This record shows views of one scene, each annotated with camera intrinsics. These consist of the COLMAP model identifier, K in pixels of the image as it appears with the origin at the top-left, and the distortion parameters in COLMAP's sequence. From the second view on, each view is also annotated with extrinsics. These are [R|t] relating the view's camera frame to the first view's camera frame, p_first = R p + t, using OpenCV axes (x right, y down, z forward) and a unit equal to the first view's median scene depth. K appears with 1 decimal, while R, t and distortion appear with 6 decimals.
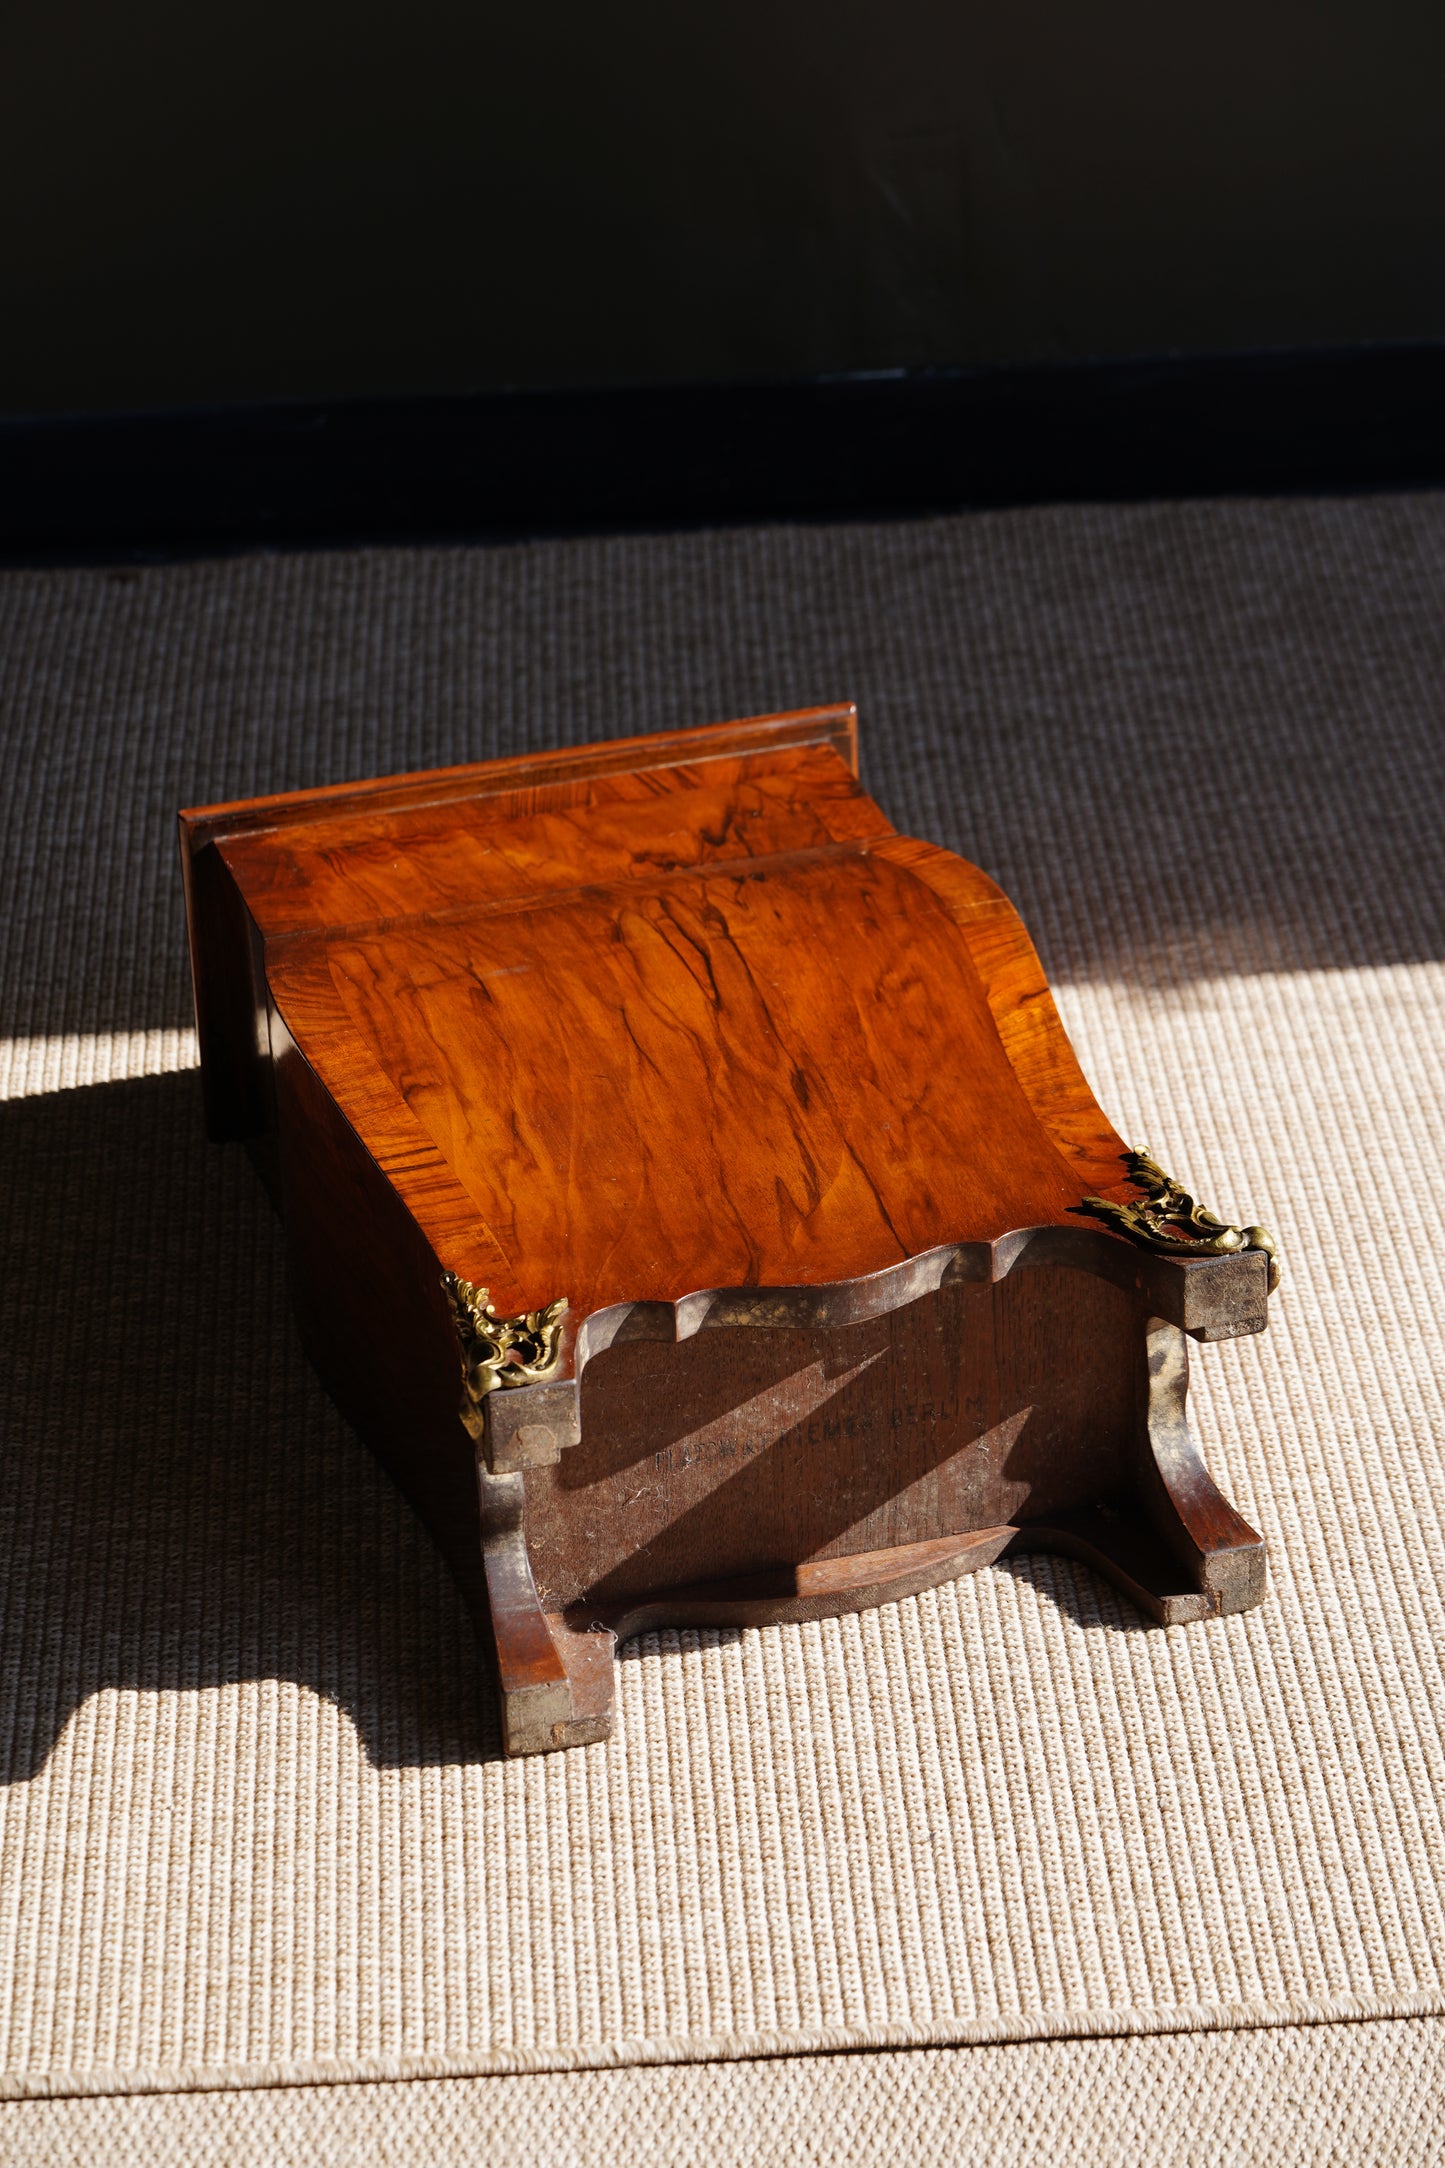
lens RADIAL K [[6006.4, 0, 723.7], [0, 6006.4, 1360.0], [0, 0, 1]] dist [-0.200981, 0.969061]
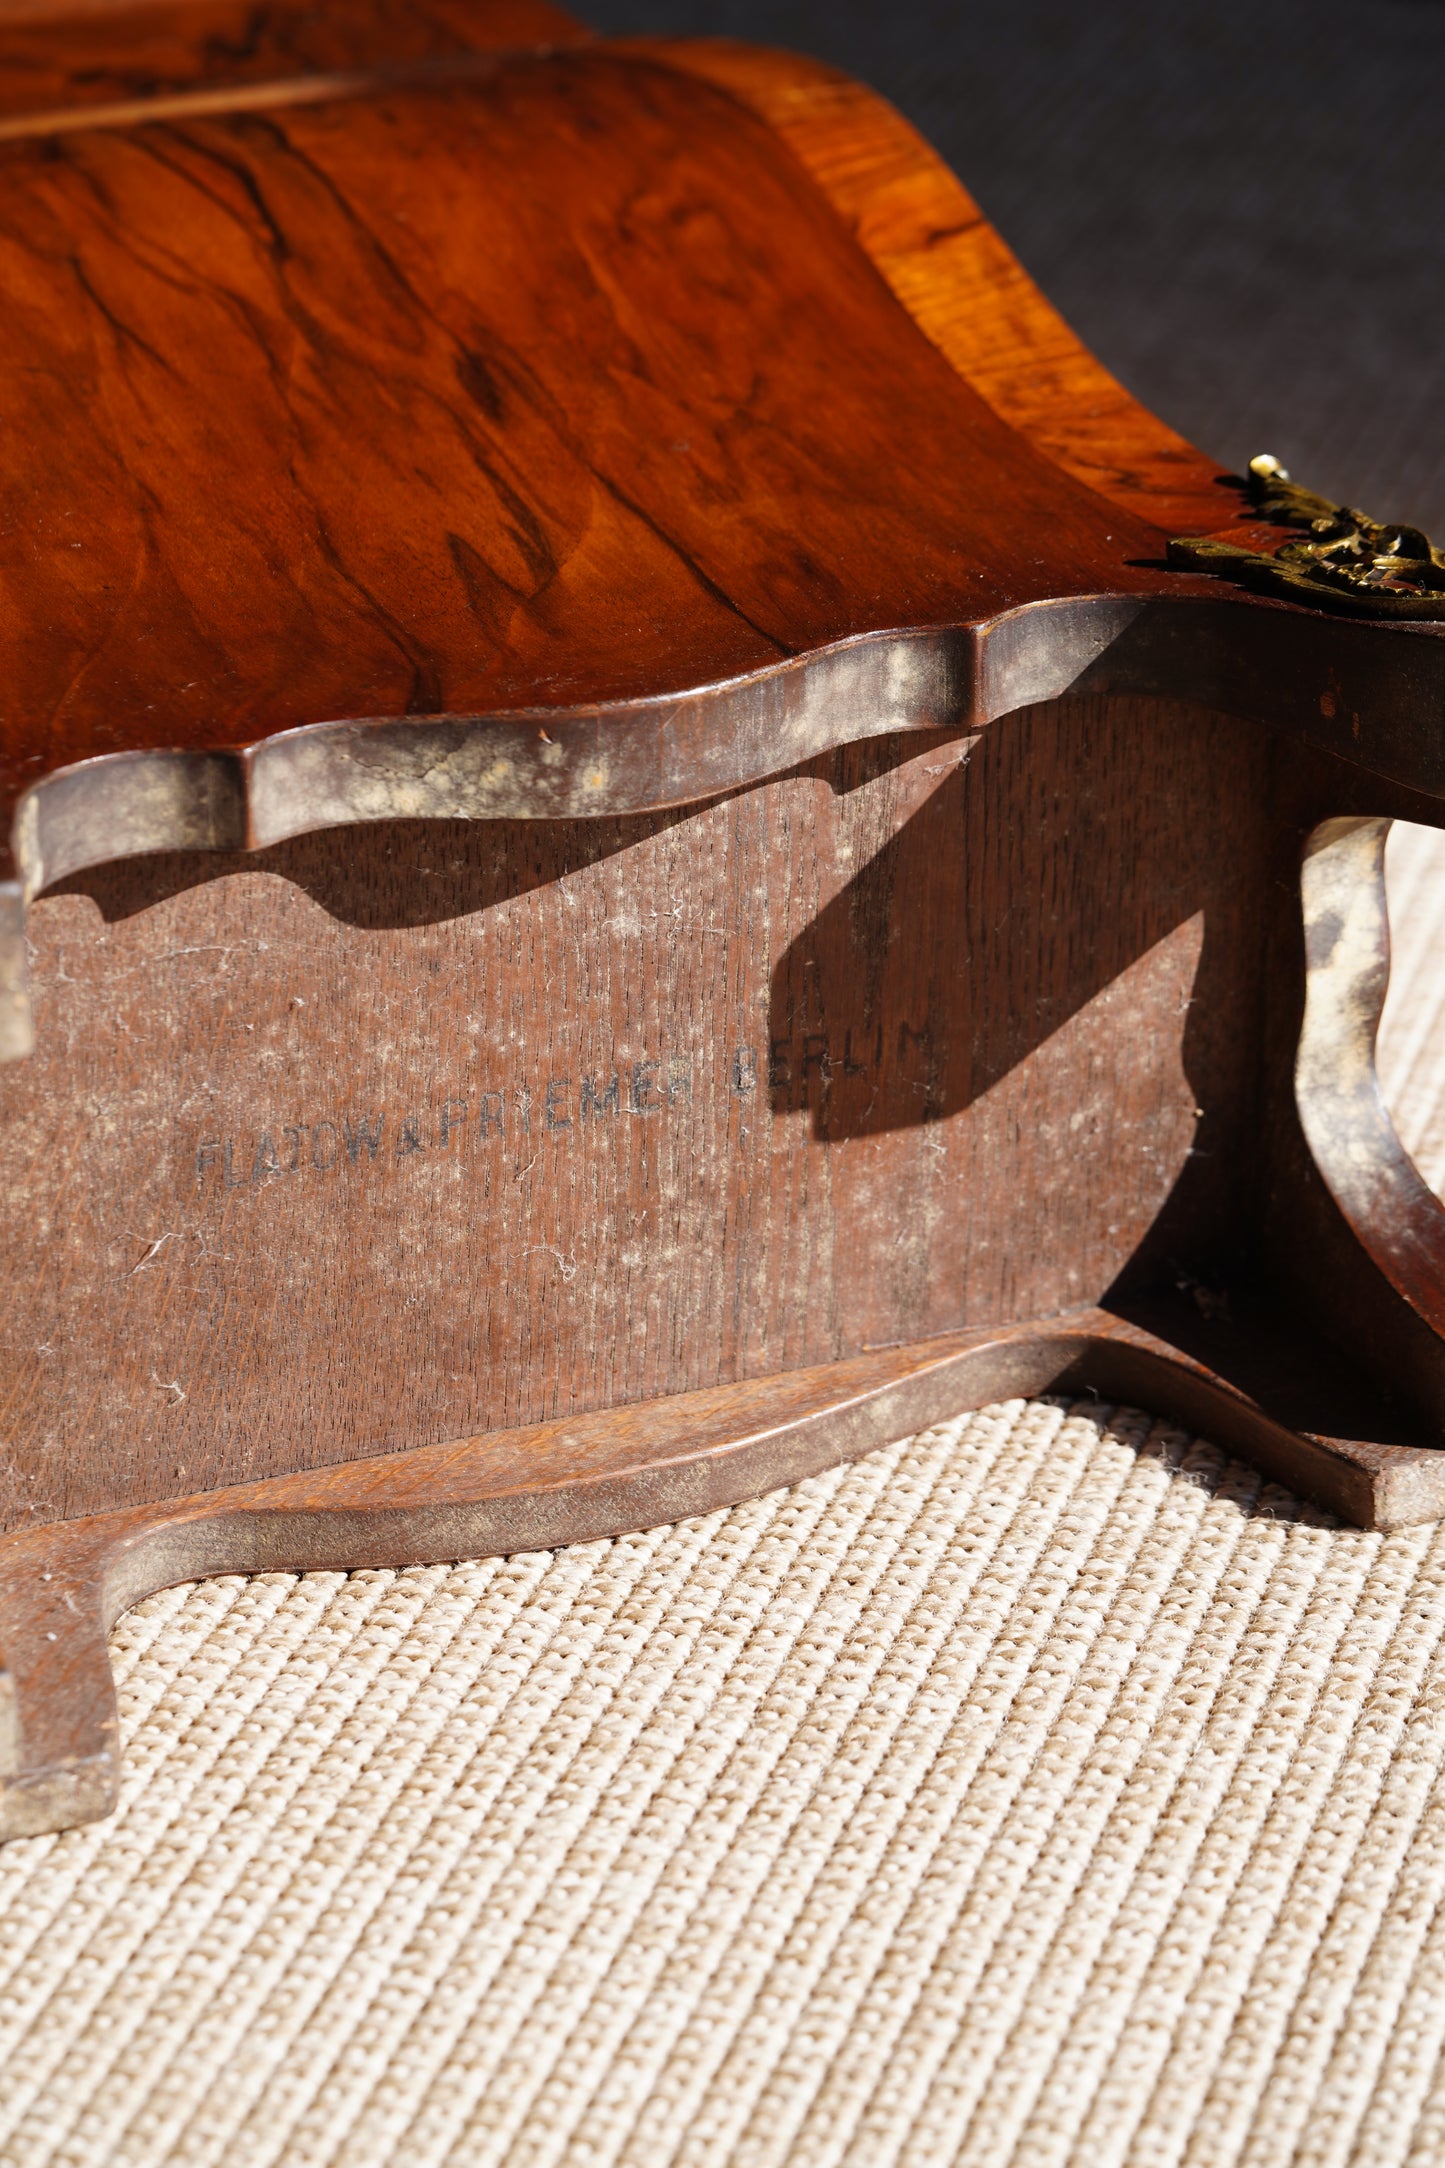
lens RADIAL K [[6006.4, 0, 723.7], [0, 6006.4, 1360.0], [0, 0, 1]] dist [-0.200981, 0.969061]
pose [[0.993019, -0.025720, 0.115118, -0.022799], [0.031635, 0.998255, -0.049860, 0.051326], [-0.113635, 0.053153, 0.992100, 0.562917]]
